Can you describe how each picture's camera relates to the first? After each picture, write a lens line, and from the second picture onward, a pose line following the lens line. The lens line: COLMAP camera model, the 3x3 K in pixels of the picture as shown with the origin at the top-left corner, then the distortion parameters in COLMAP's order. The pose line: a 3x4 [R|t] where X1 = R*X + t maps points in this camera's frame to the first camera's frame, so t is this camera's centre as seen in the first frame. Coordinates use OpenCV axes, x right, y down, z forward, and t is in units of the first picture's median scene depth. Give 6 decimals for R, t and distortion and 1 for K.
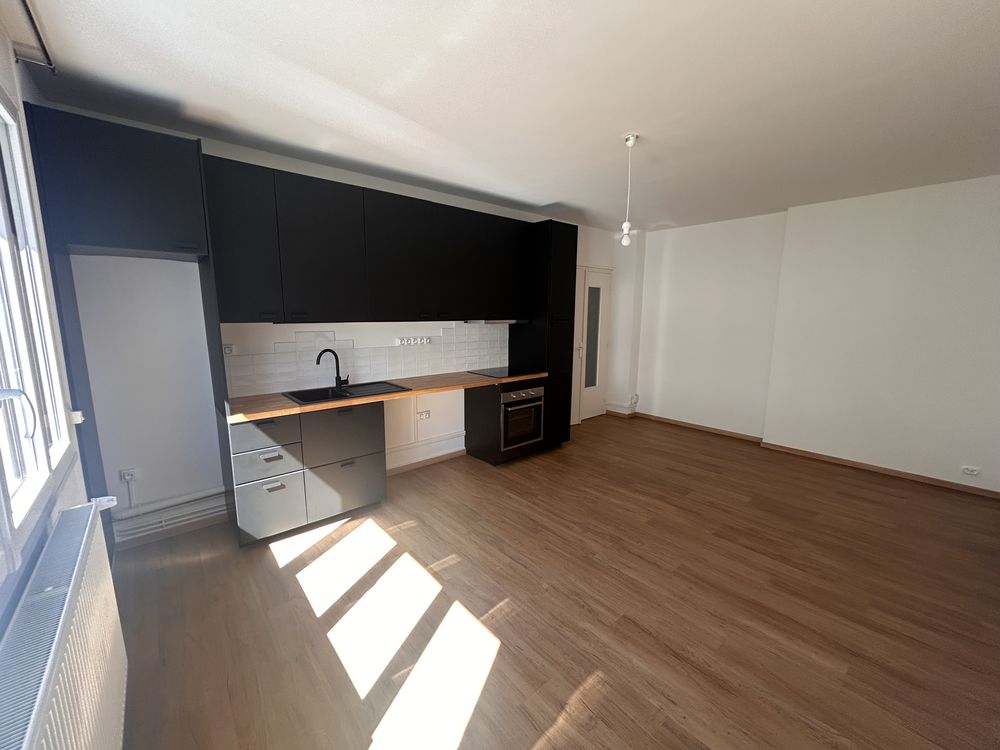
lens RADIAL K [[404.4, 0, 500.0], [0, 404.4, 375.0], [0, 0, 1]] dist [0.001272, 0.000062]
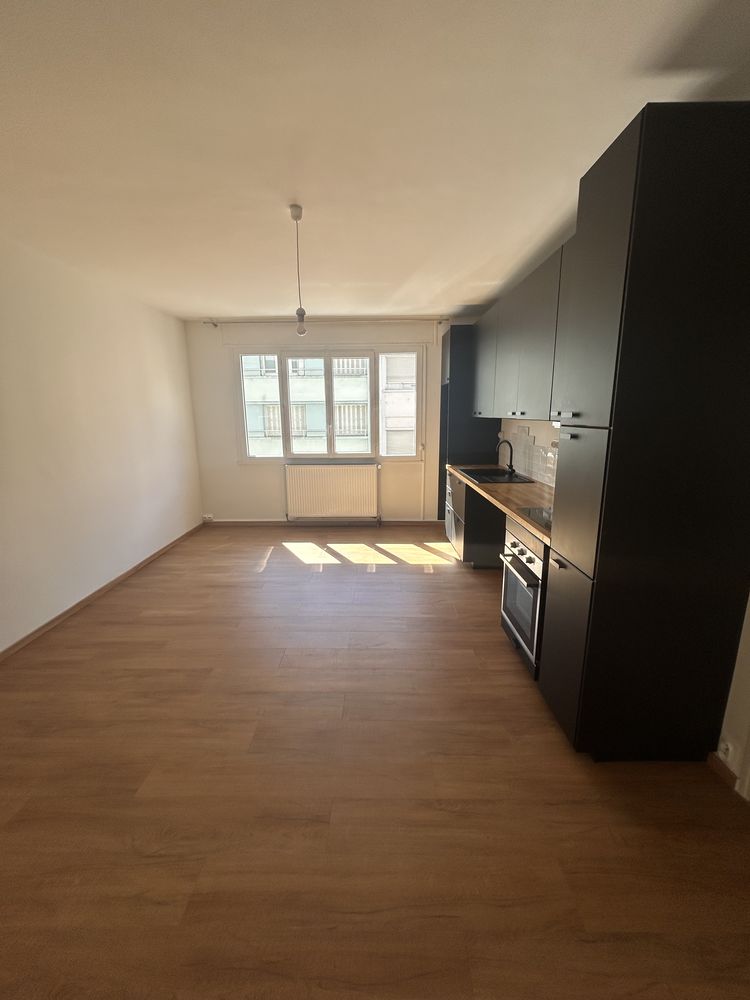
lens RADIAL K [[404.4, 0, 378.1], [0, 404.4, 499.6], [0, 0, 1]] dist [0.001272, 0.000062]
pose [[-0.653201, 0.162106, -0.739628, 0.762979], [-0.112880, 0.945050, 0.306819, -0.223799], [0.748723, 0.283904, -0.599009, 1.463511]]
